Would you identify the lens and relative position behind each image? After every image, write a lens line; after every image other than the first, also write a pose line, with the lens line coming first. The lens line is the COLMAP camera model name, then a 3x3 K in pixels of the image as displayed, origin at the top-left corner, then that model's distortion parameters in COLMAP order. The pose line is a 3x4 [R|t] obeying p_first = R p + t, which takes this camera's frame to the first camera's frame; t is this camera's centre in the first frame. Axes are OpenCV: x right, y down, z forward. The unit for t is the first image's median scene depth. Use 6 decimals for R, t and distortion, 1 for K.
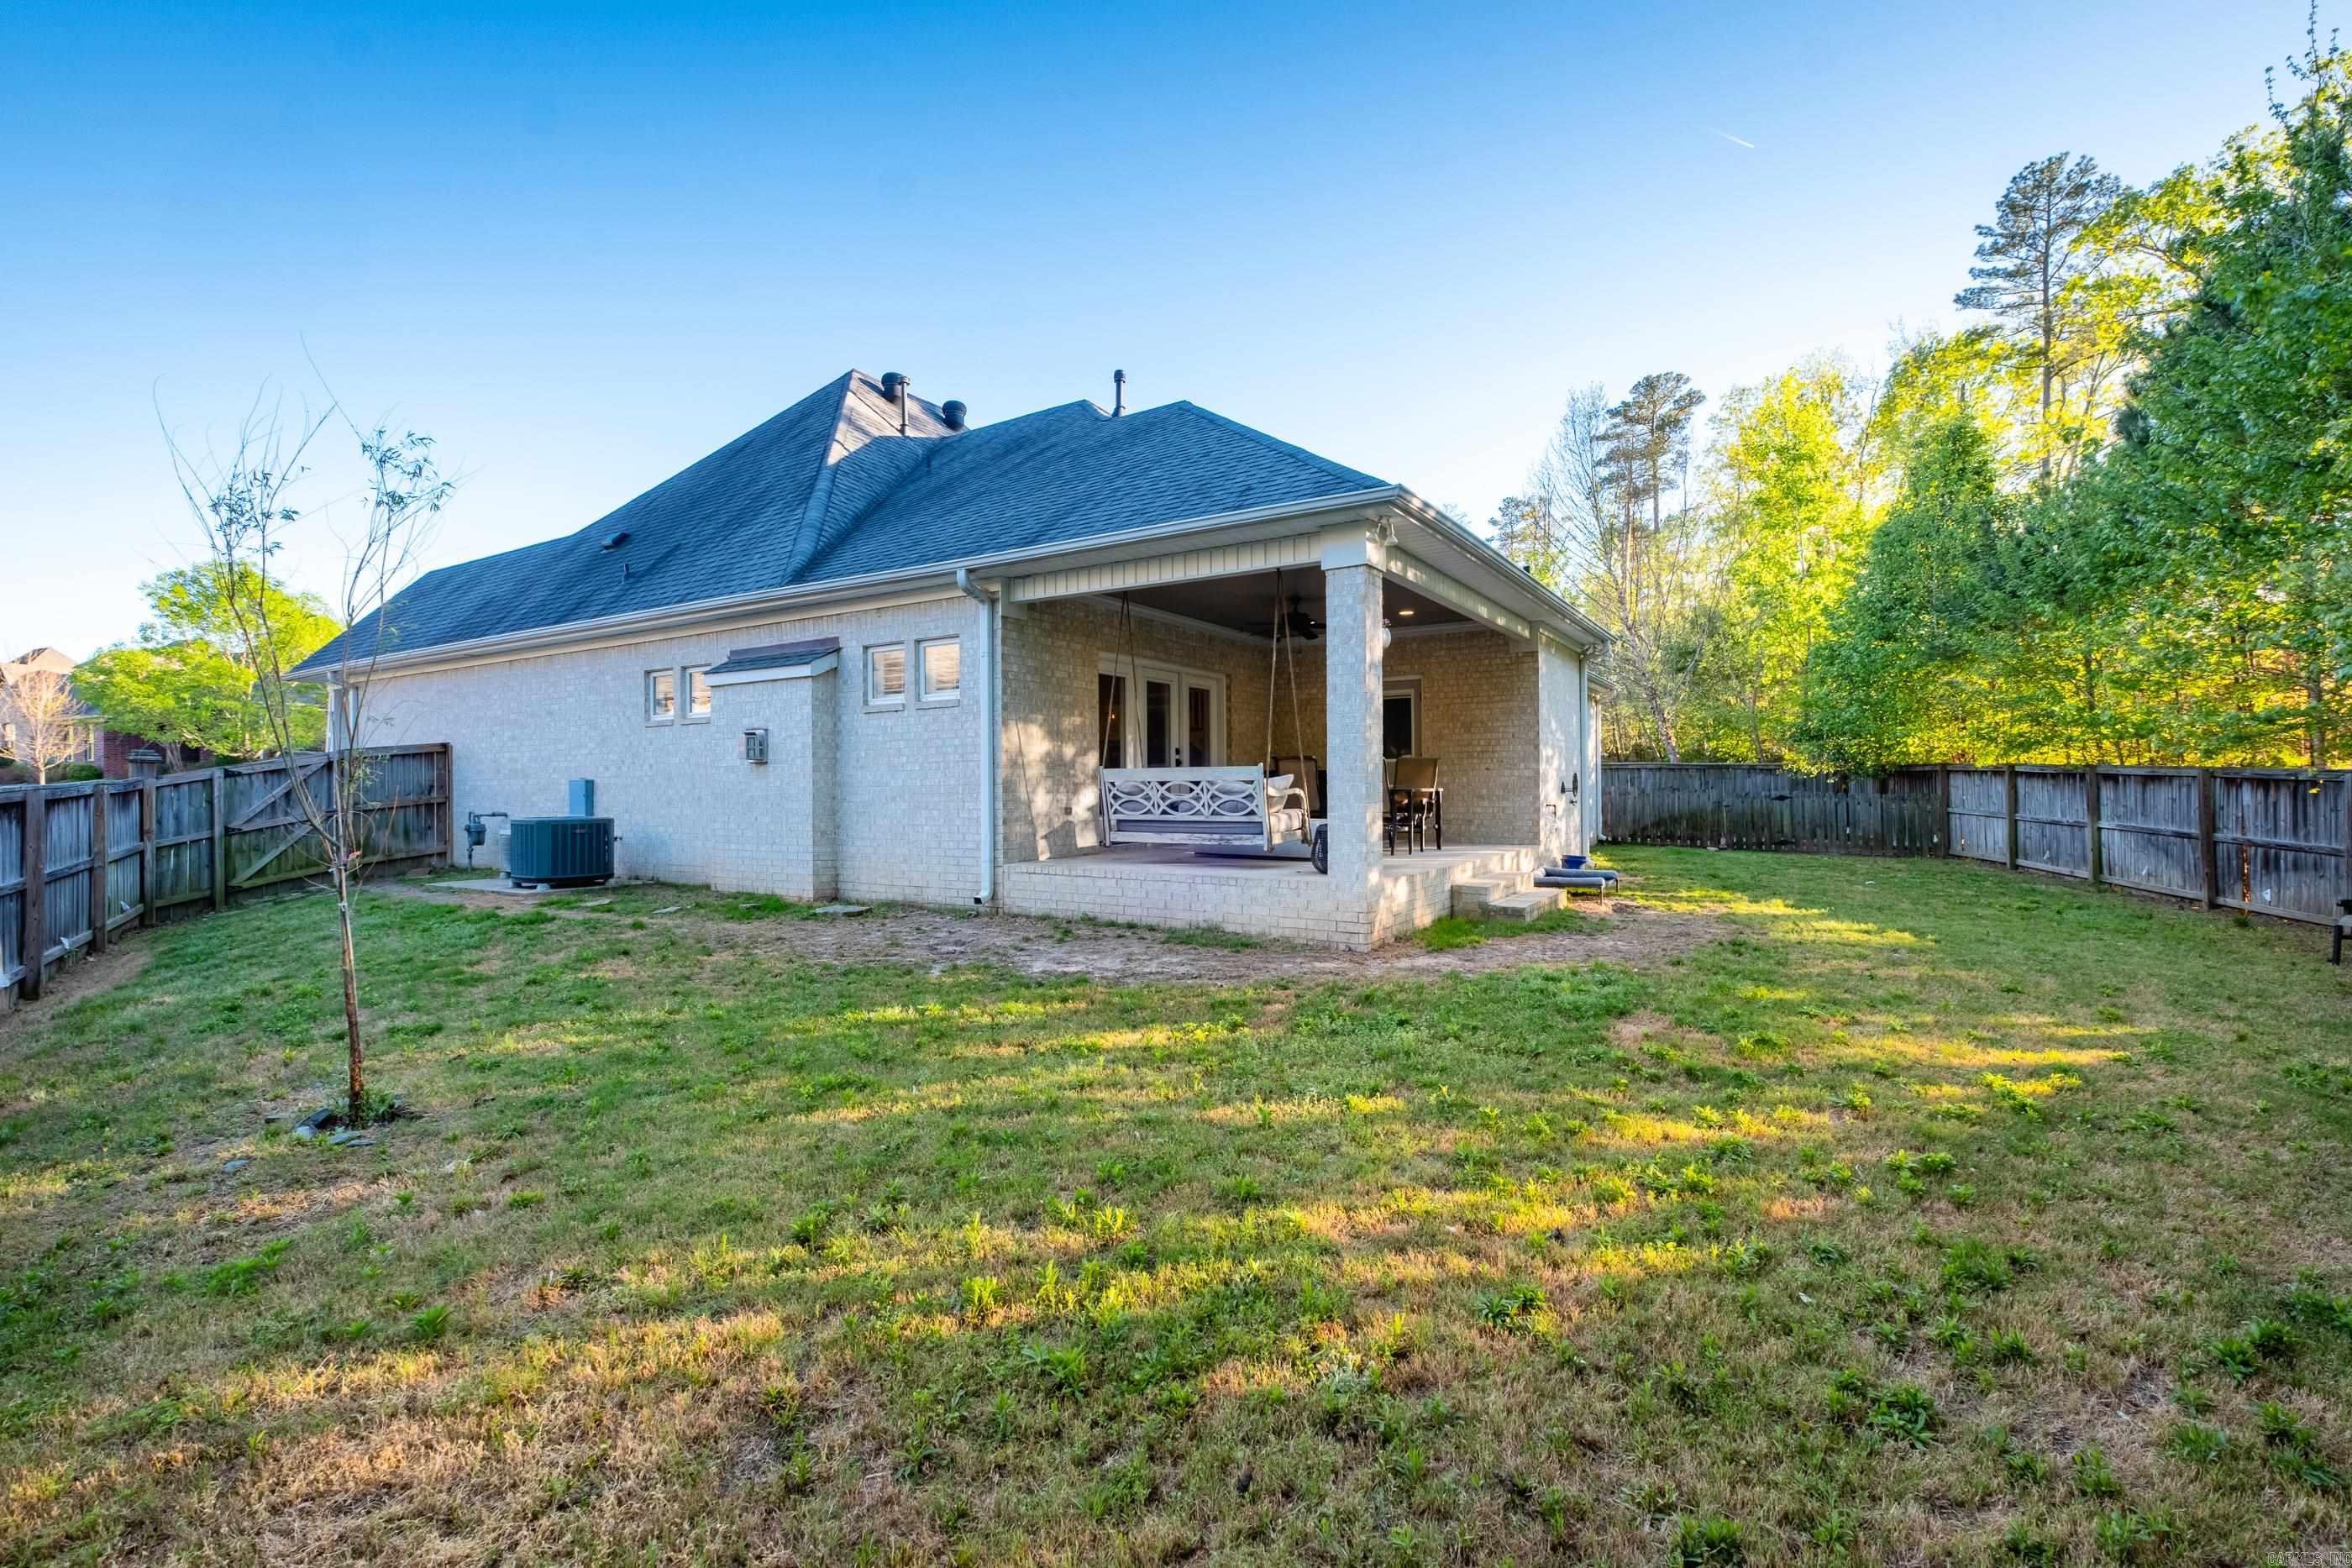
lens RADIAL K [[1027.1, 0, 1176.0], [0, 1027.1, 784.0], [0, 0, 1]] dist [0.003519, 0.000343]
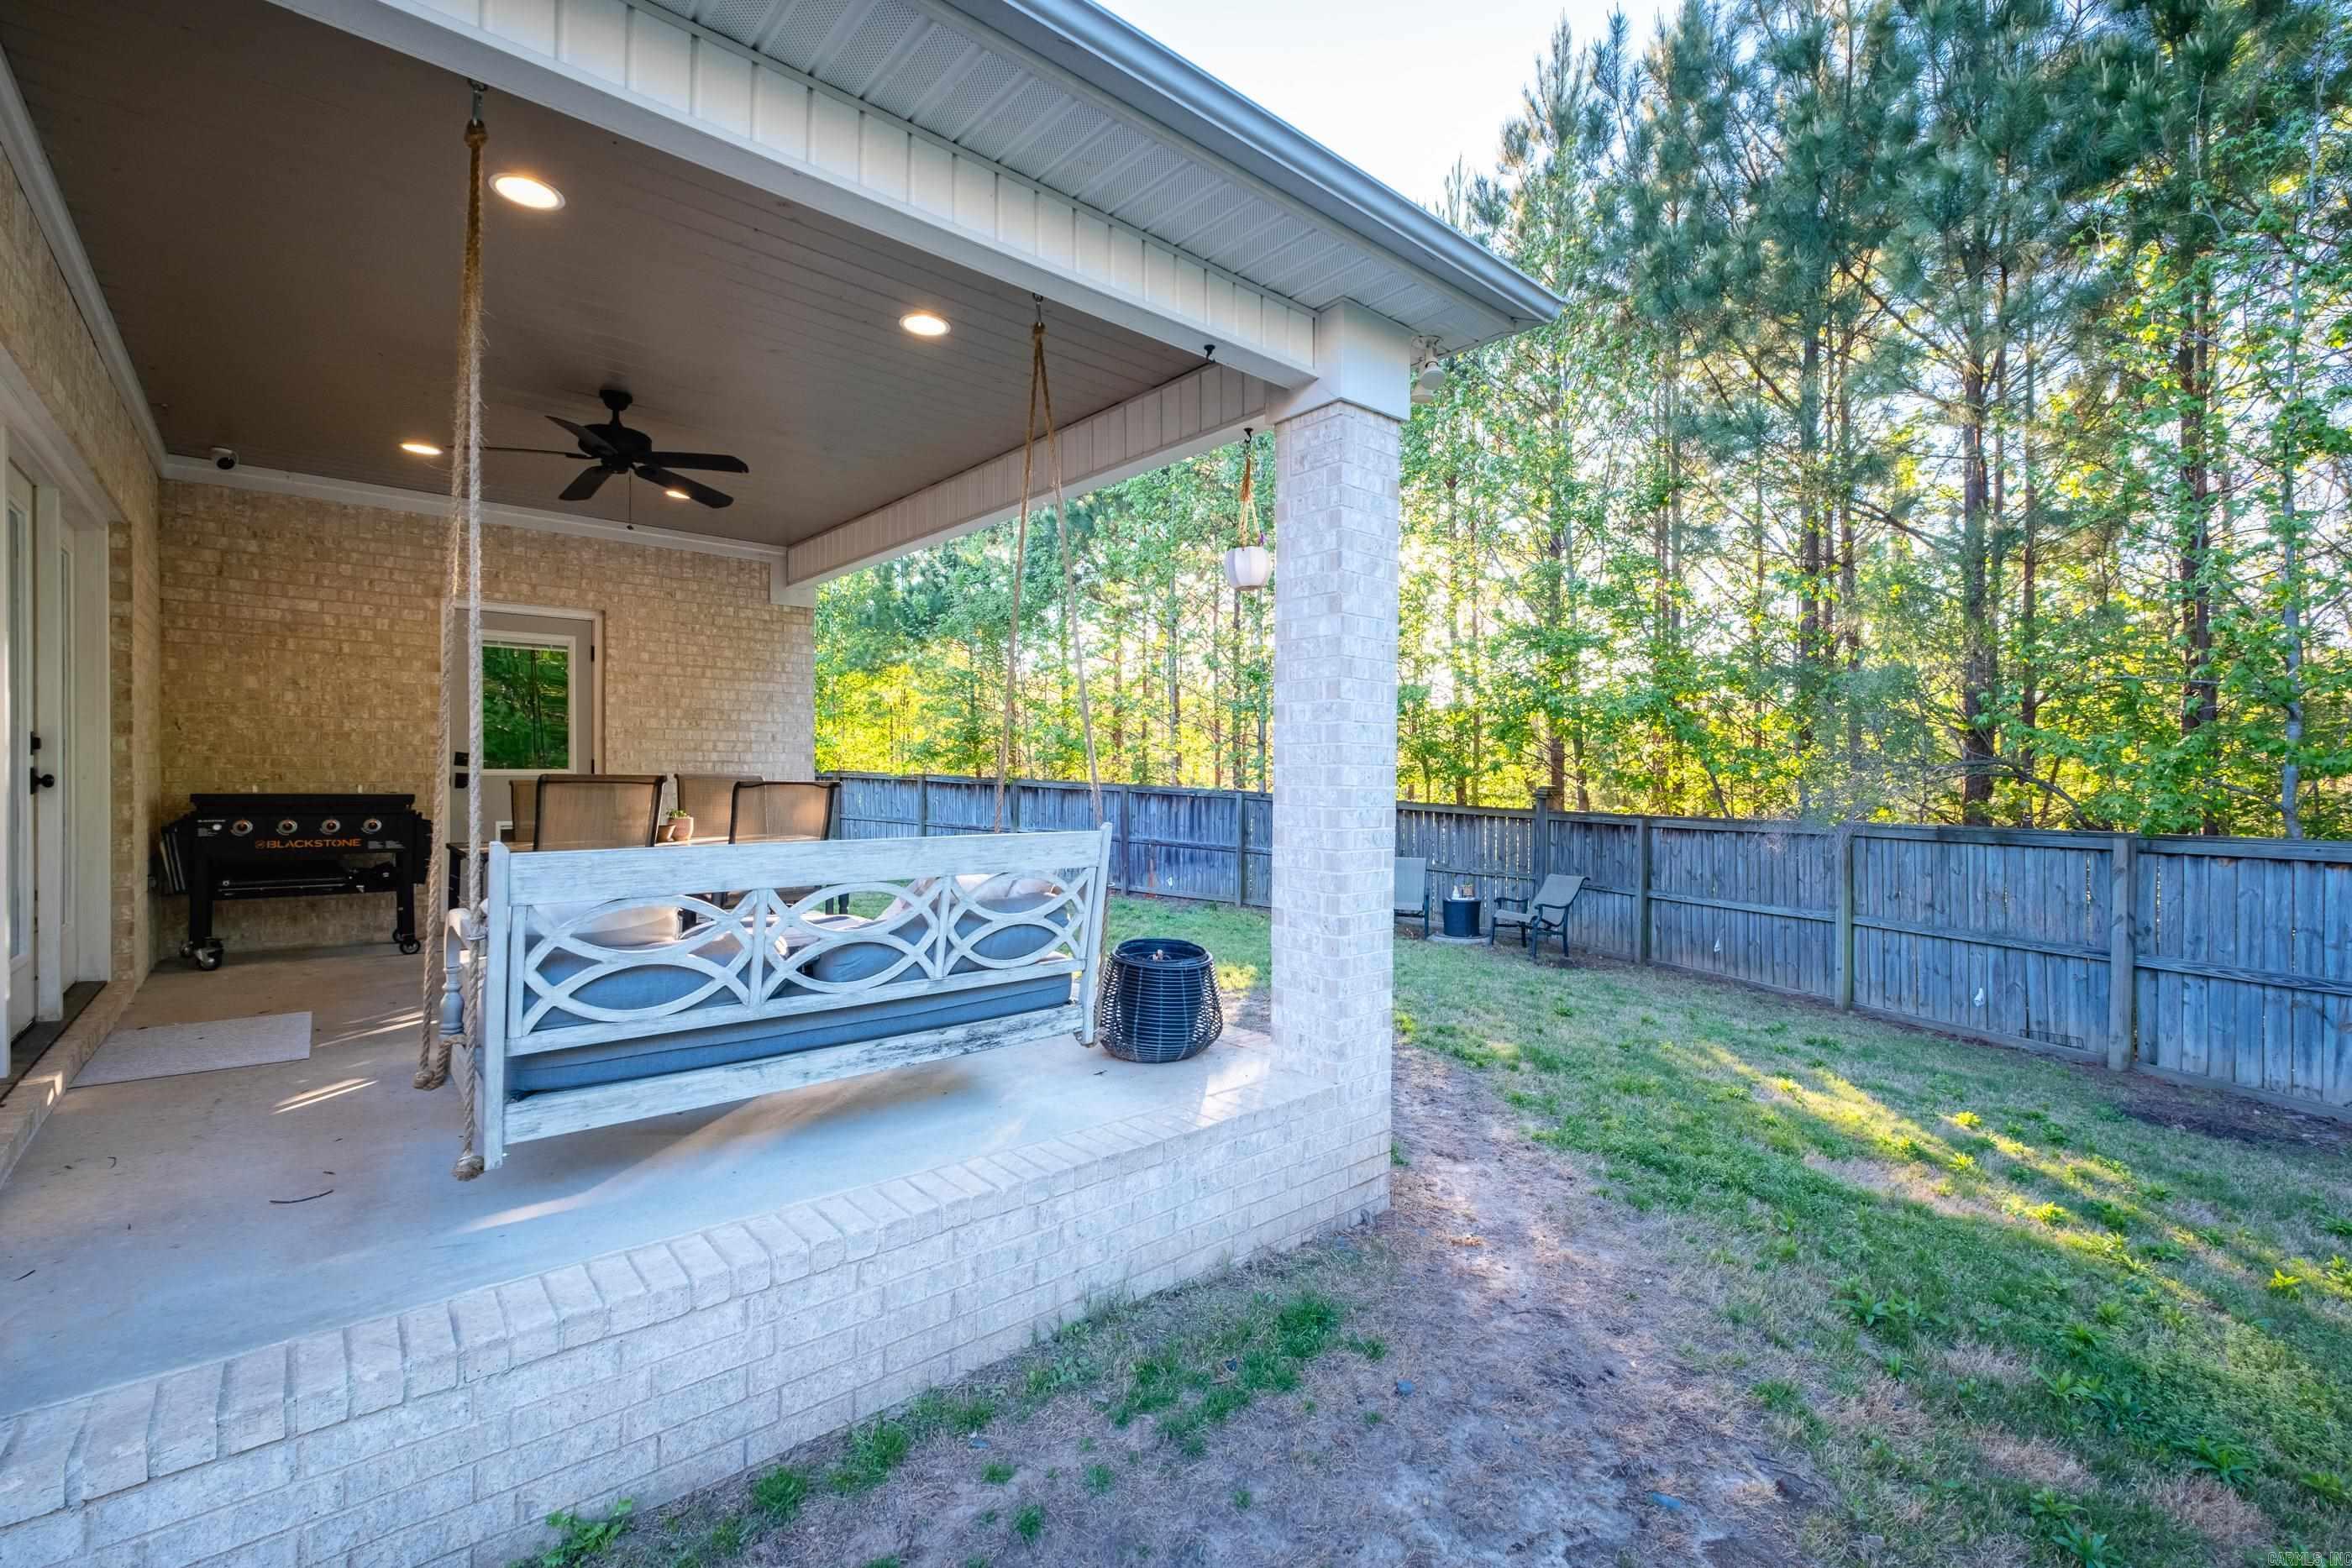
lens RADIAL K [[1027.1, 0, 1176.0], [0, 1027.1, 784.0], [0, 0, 1]] dist [0.003519, 0.000343]
pose [[0.285129, -0.003390, 0.958483, -0.204228], [-0.010066, 0.999928, 0.006531, -0.026967], [-0.958436, -0.011511, 0.285075, 0.630526]]
